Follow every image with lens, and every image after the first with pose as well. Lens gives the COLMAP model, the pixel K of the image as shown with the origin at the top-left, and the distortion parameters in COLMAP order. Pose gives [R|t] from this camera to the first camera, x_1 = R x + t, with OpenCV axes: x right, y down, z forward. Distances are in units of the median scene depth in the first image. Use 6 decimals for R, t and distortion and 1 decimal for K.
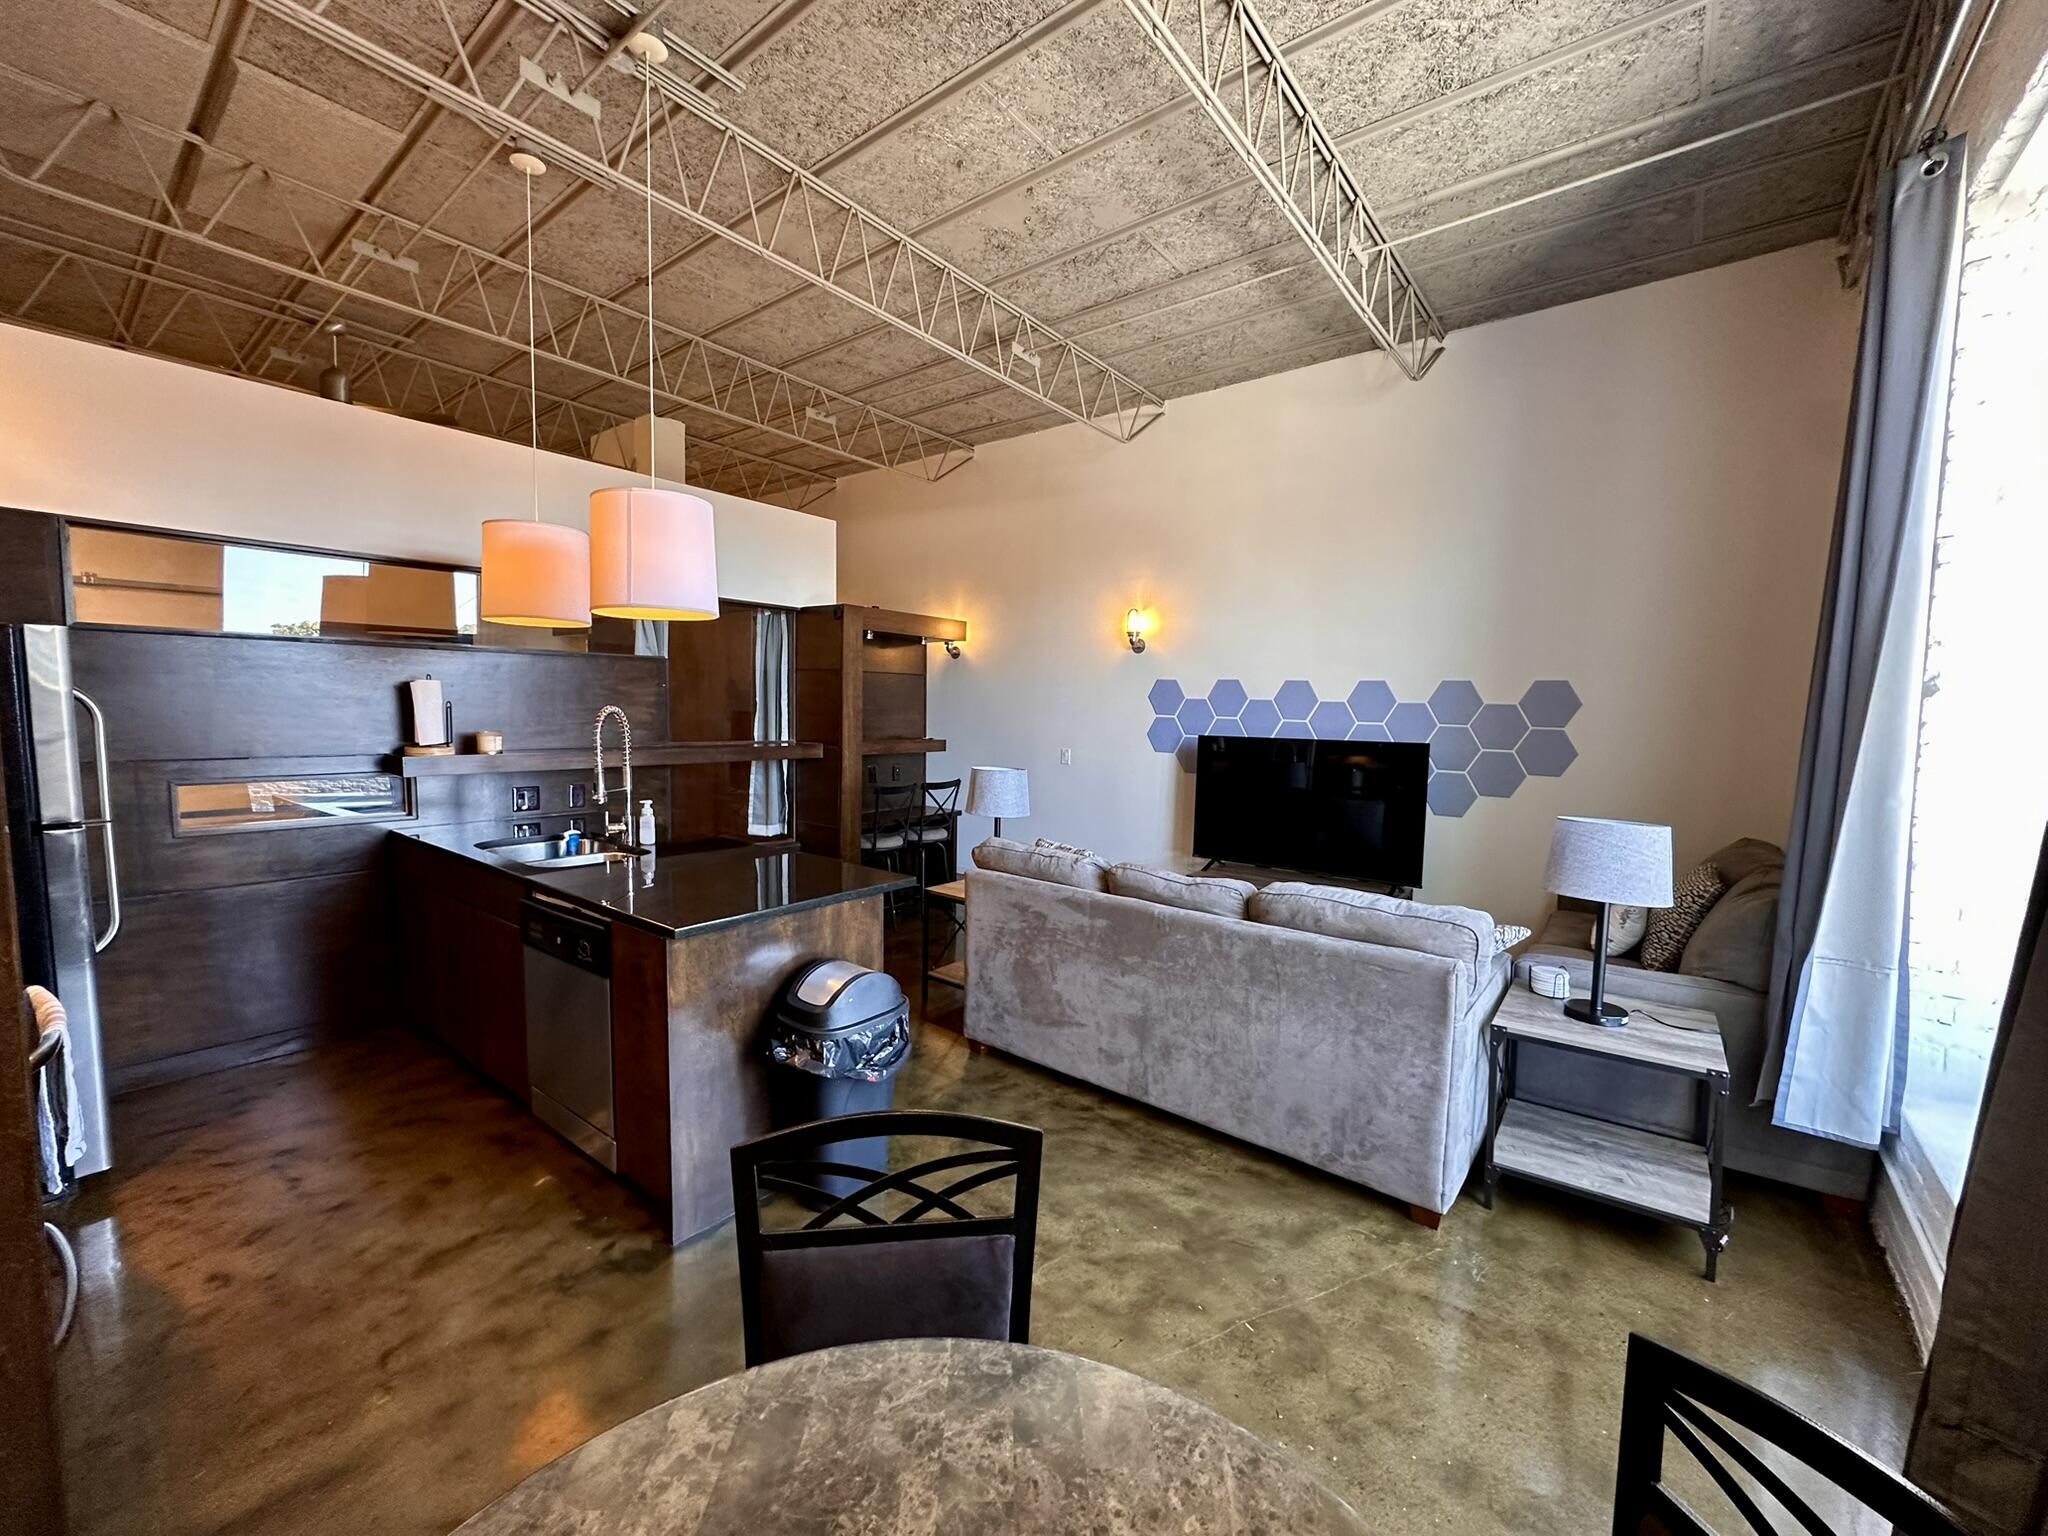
lens RADIAL K [[815.1, 0, 1019.7], [0, 815.1, 765.0], [0, 0, 1]] dist [-0.003172, 0.000334]
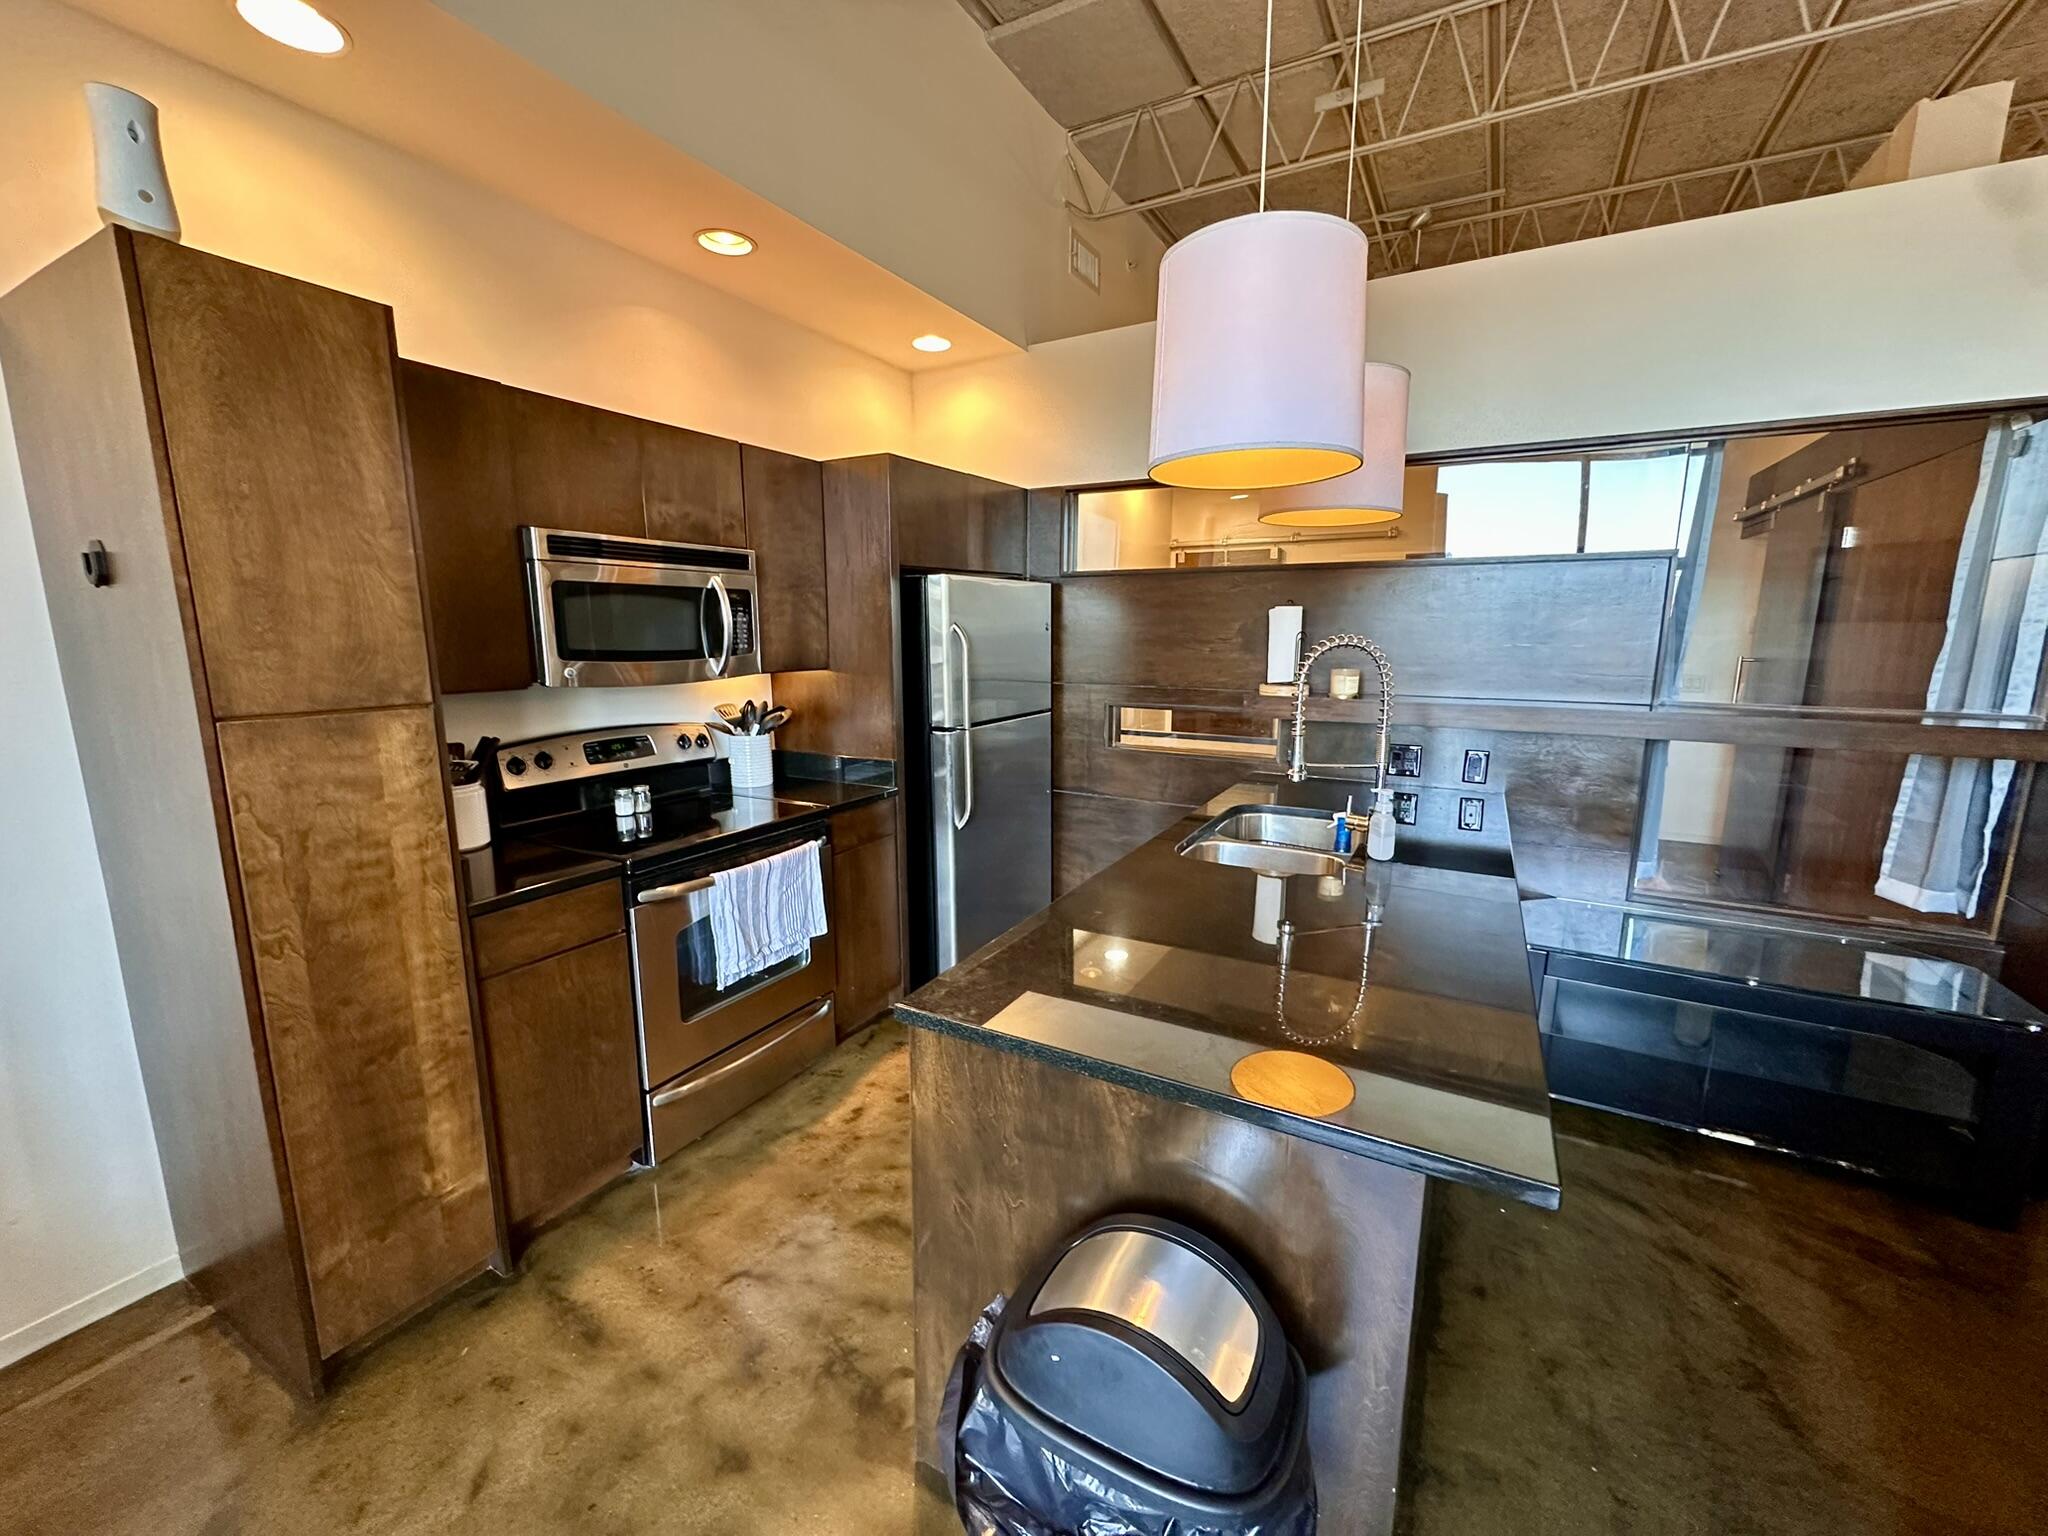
lens RADIAL K [[815.1, 0, 1024.0], [0, 815.1, 772.3], [0, 0, 1]] dist [-0.003172, 0.000334]
pose [[0.159821, 0.154275, -0.975016, 0.061970], [-0.072226, 0.986892, 0.144315, -0.024546], [0.984500, 0.047357, 0.168869, 0.396582]]
